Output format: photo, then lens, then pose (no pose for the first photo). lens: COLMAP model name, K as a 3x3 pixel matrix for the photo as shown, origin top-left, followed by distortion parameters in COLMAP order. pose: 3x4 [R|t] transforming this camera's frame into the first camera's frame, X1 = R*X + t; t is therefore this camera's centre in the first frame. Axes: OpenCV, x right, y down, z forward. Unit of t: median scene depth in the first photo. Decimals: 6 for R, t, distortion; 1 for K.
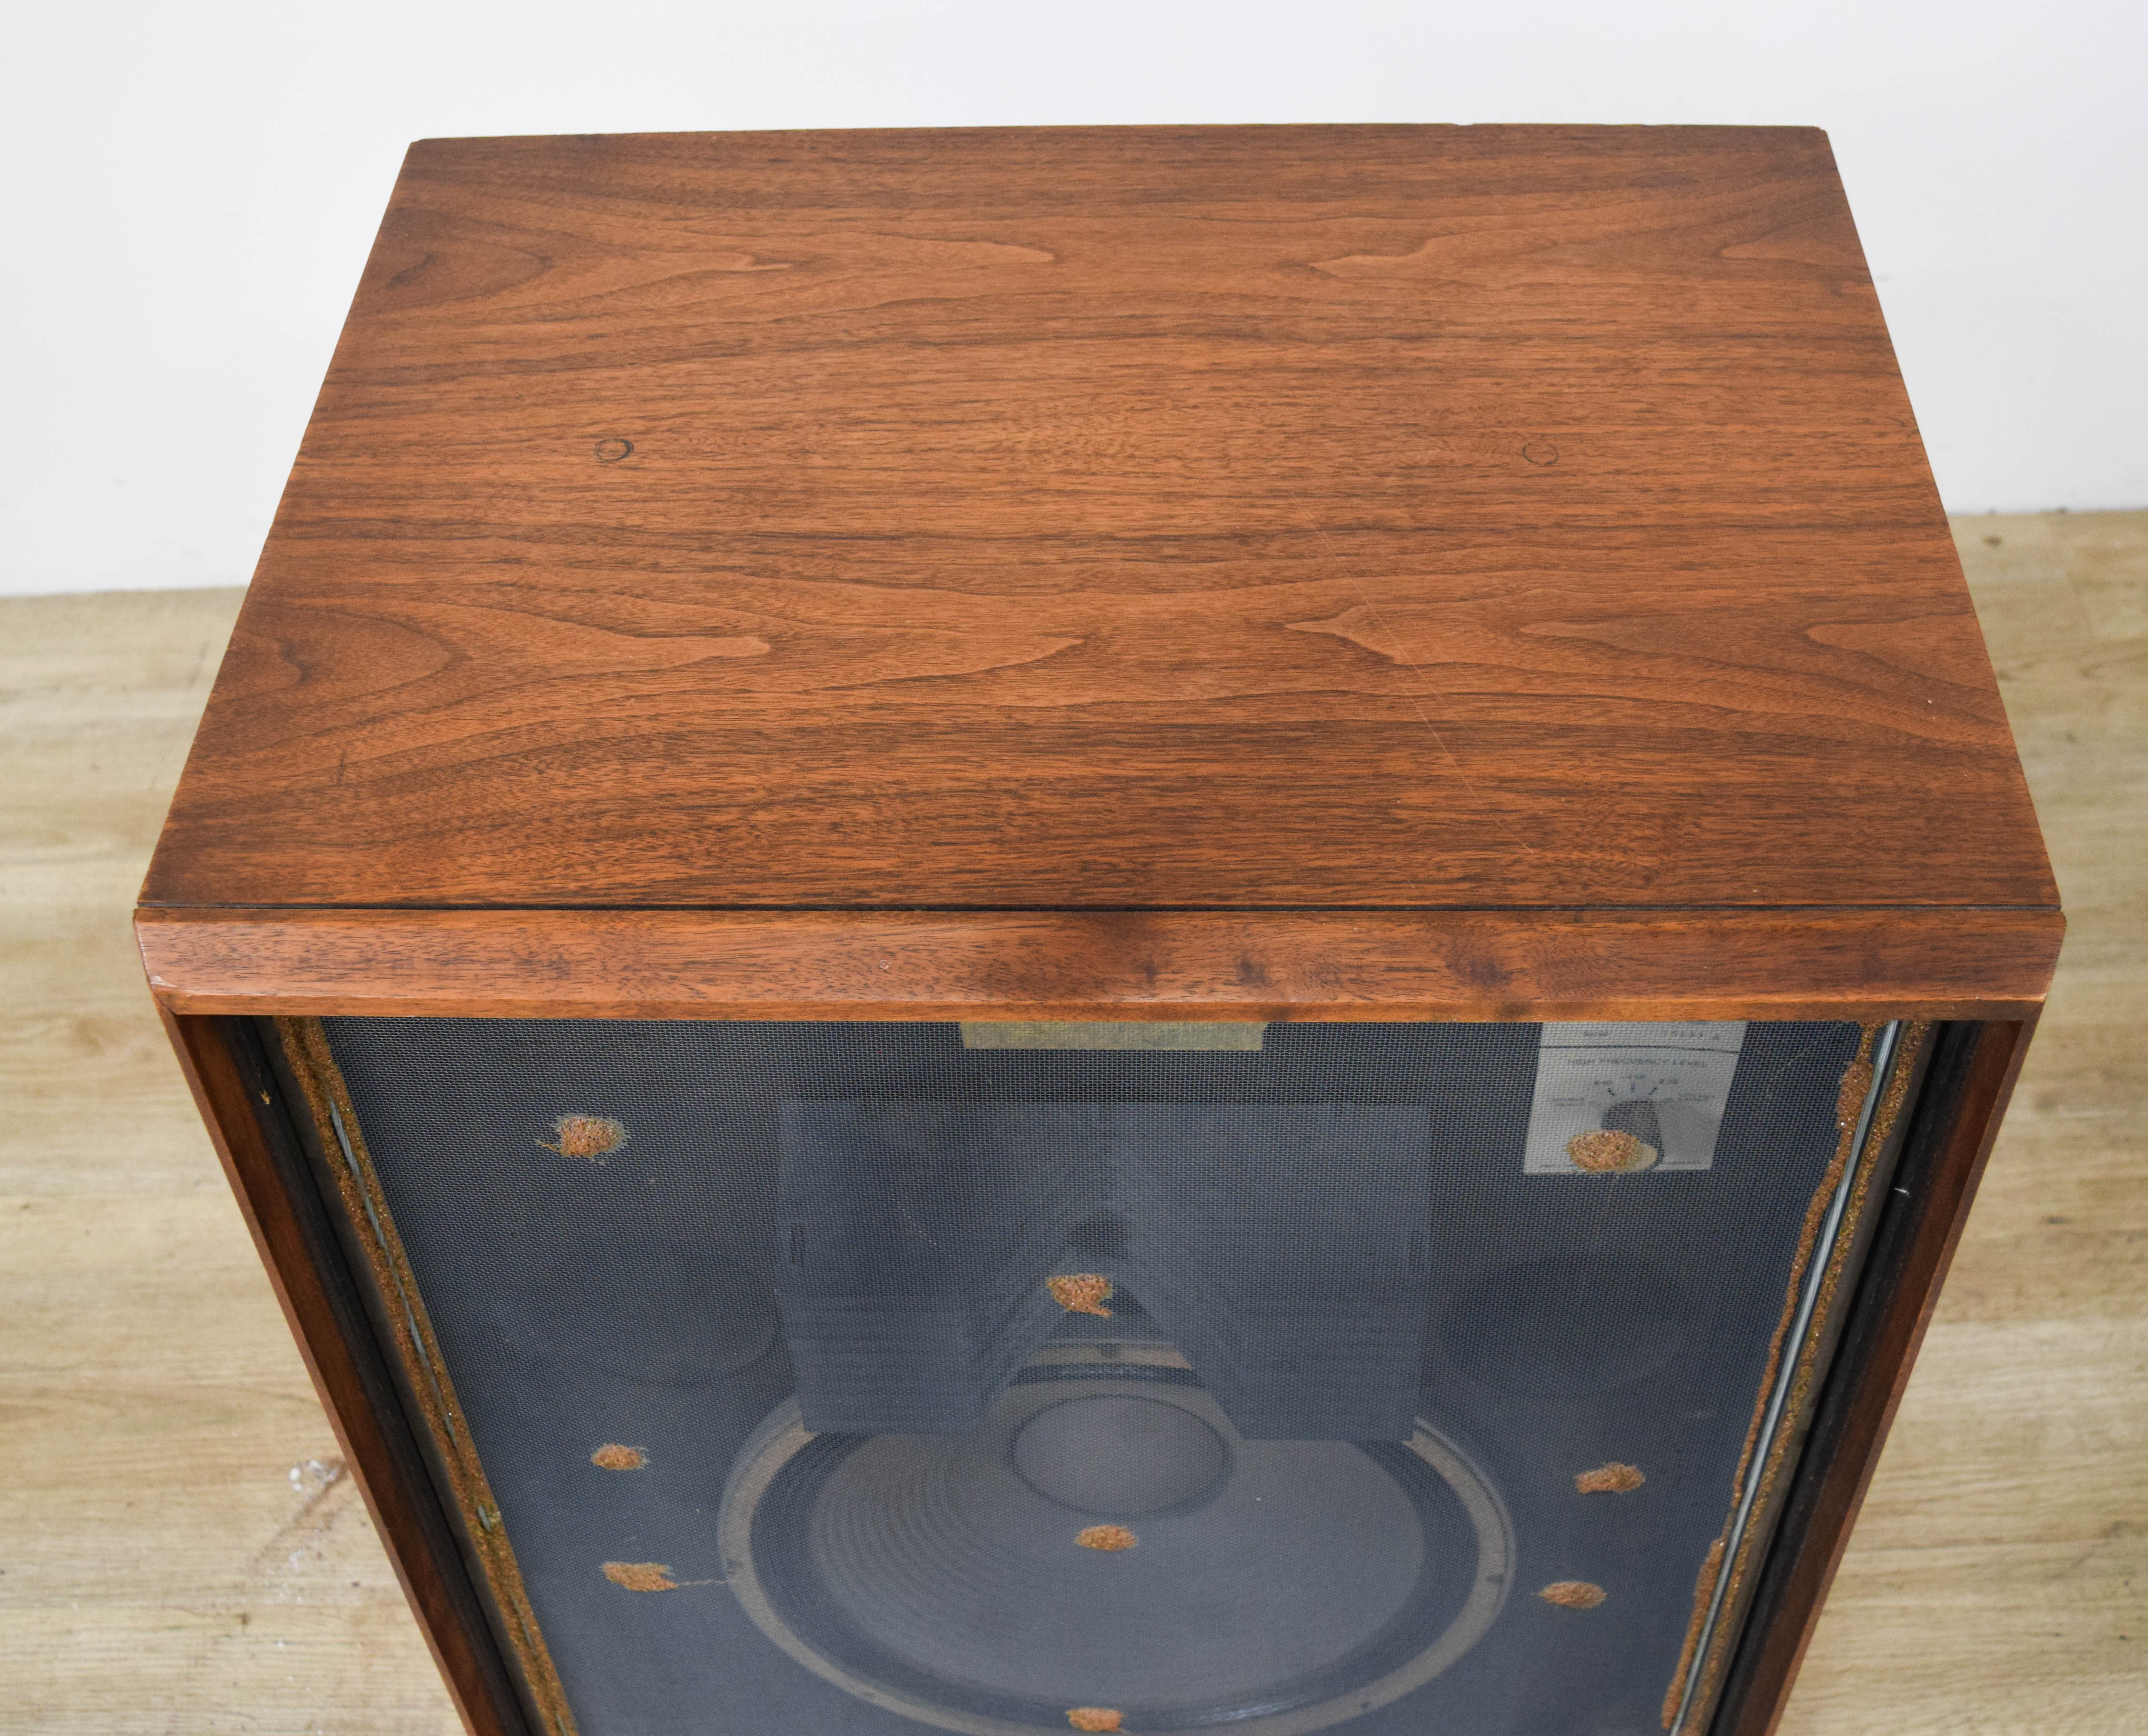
lens RADIAL K [[2494.8, 0, 1064.5], [0, 2494.8, 862.2], [0, 0, 1]] dist [-0.066409, 0.000000]
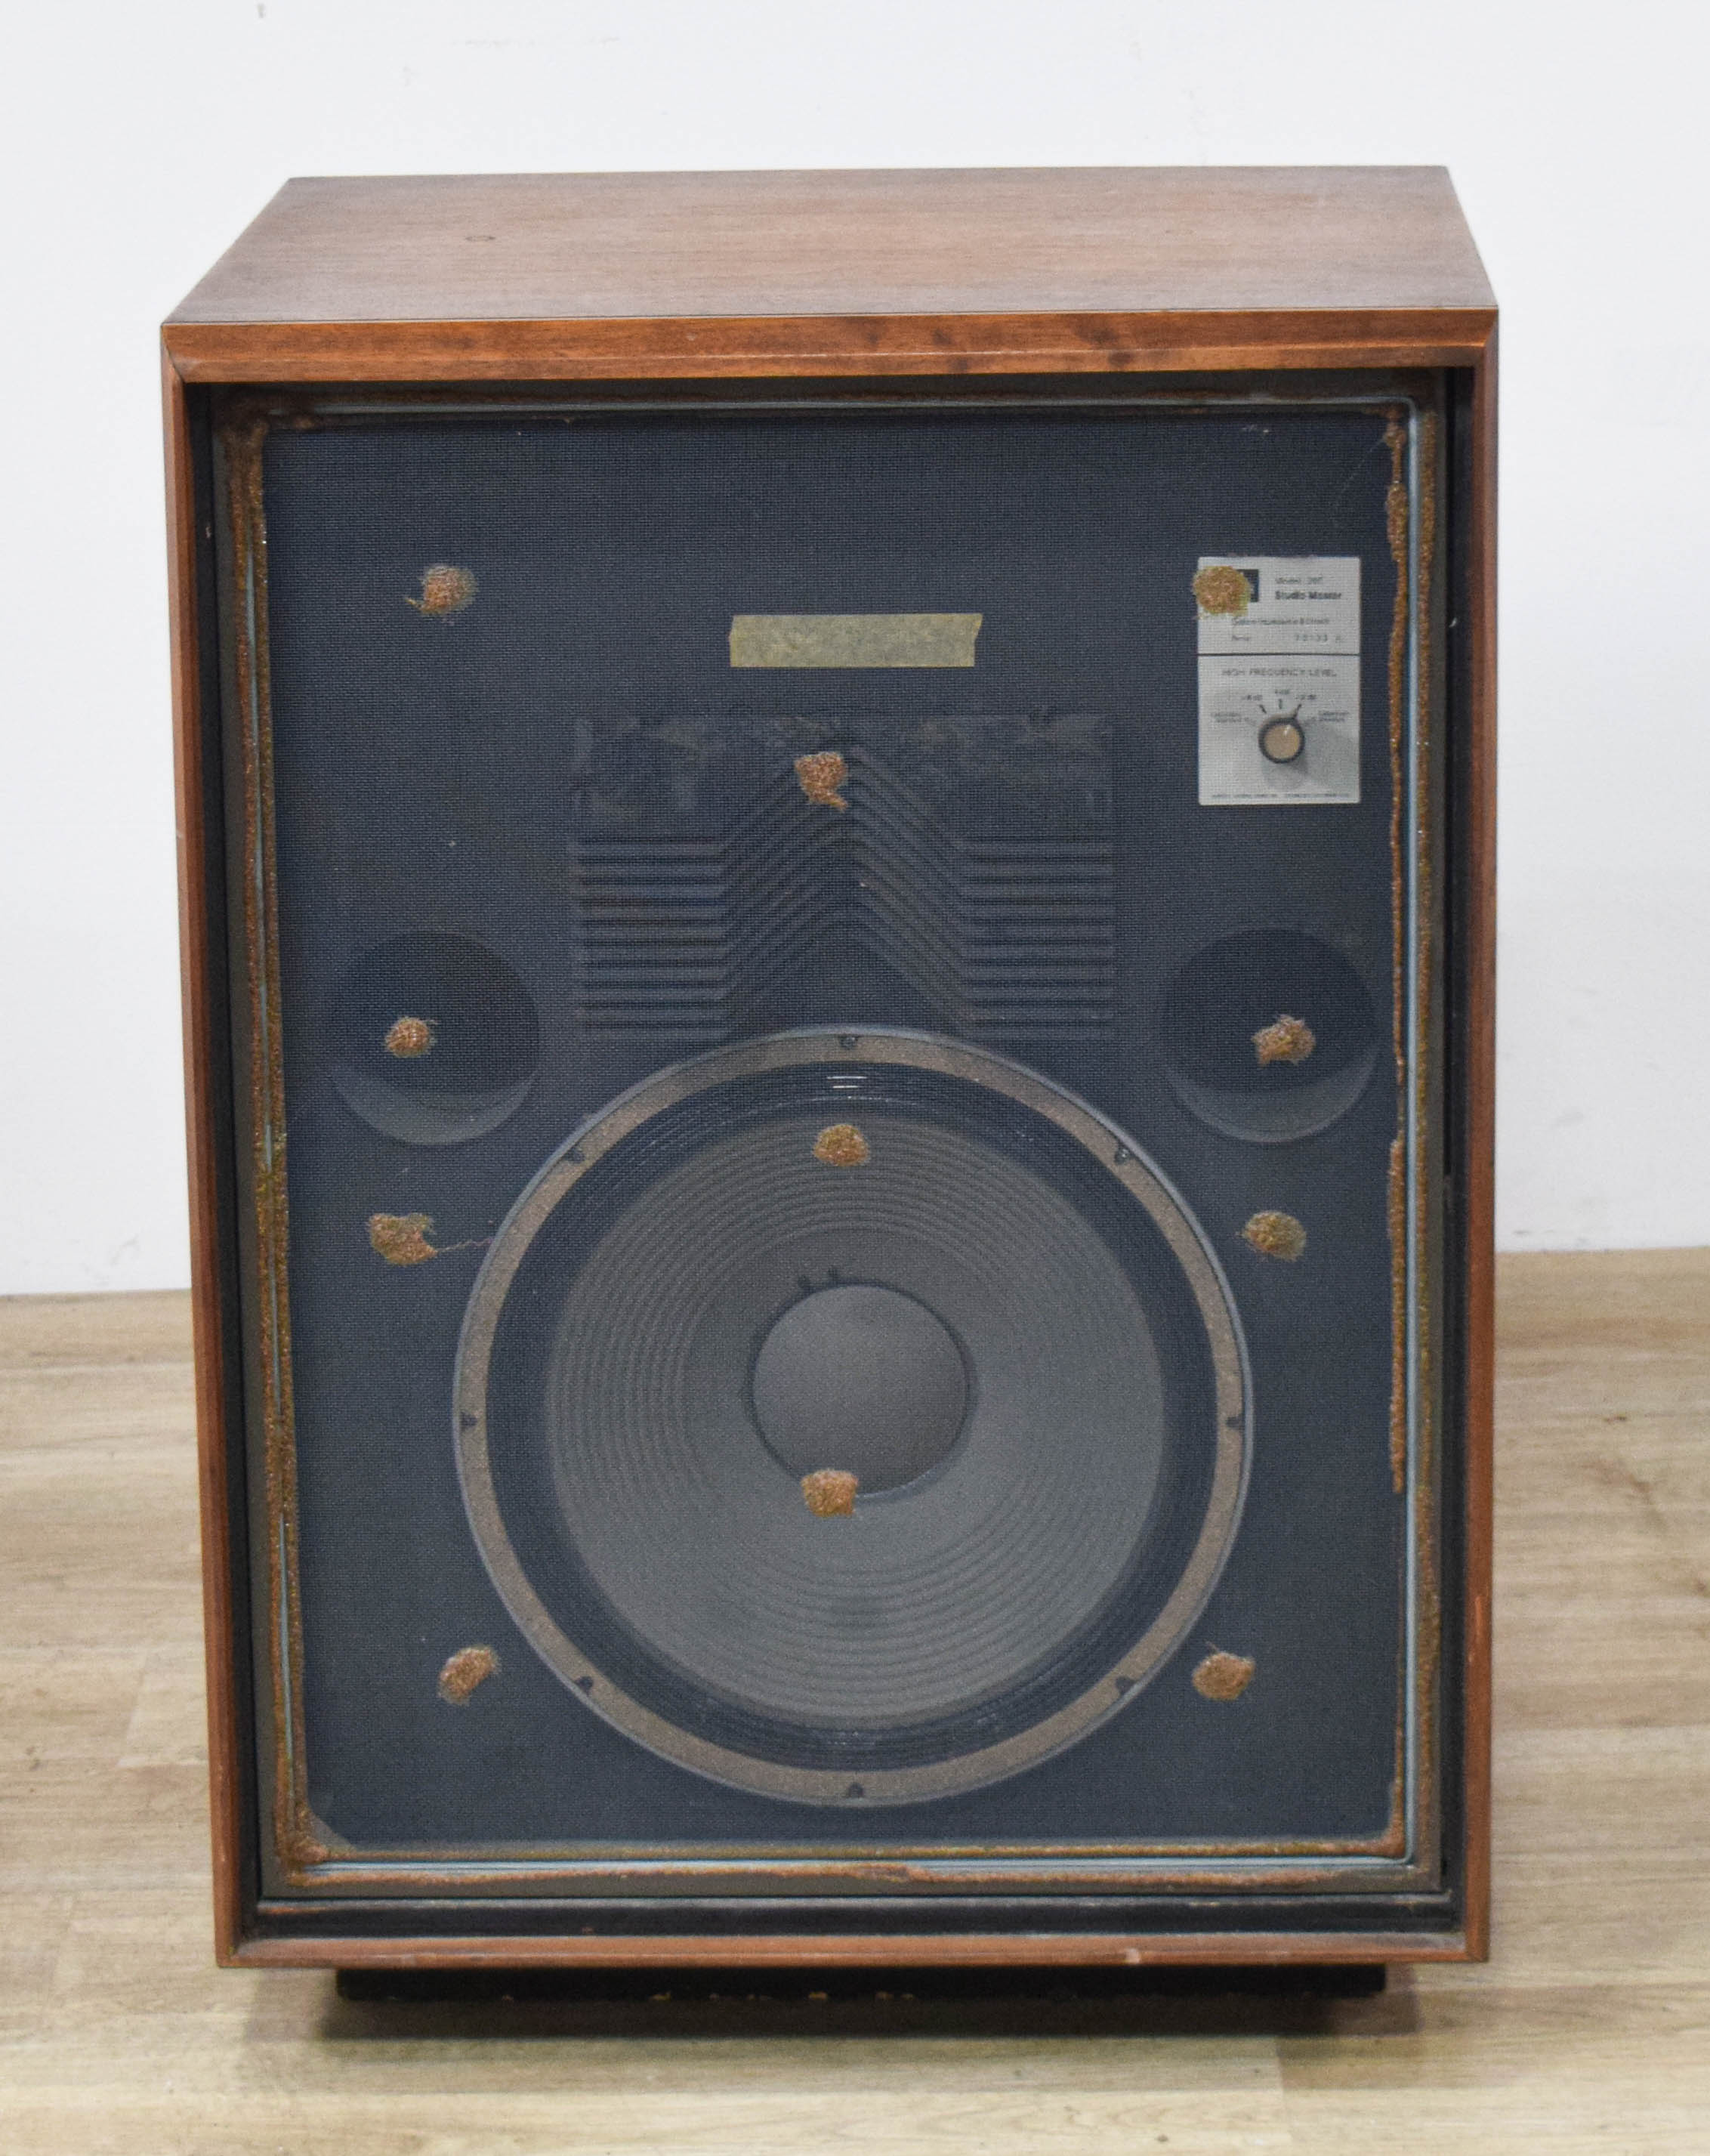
lens RADIAL K [[6390.5, 0, 856.9], [0, 6390.5, 1065.5], [0, 0, 1]] dist [-0.004965, 0.000000]
pose [[0.999872, 0.015625, -0.003482, 0.035615], [-0.014977, 0.836218, -0.548193, 1.932940], [-0.005654, 0.548175, 0.836345, -1.495720]]
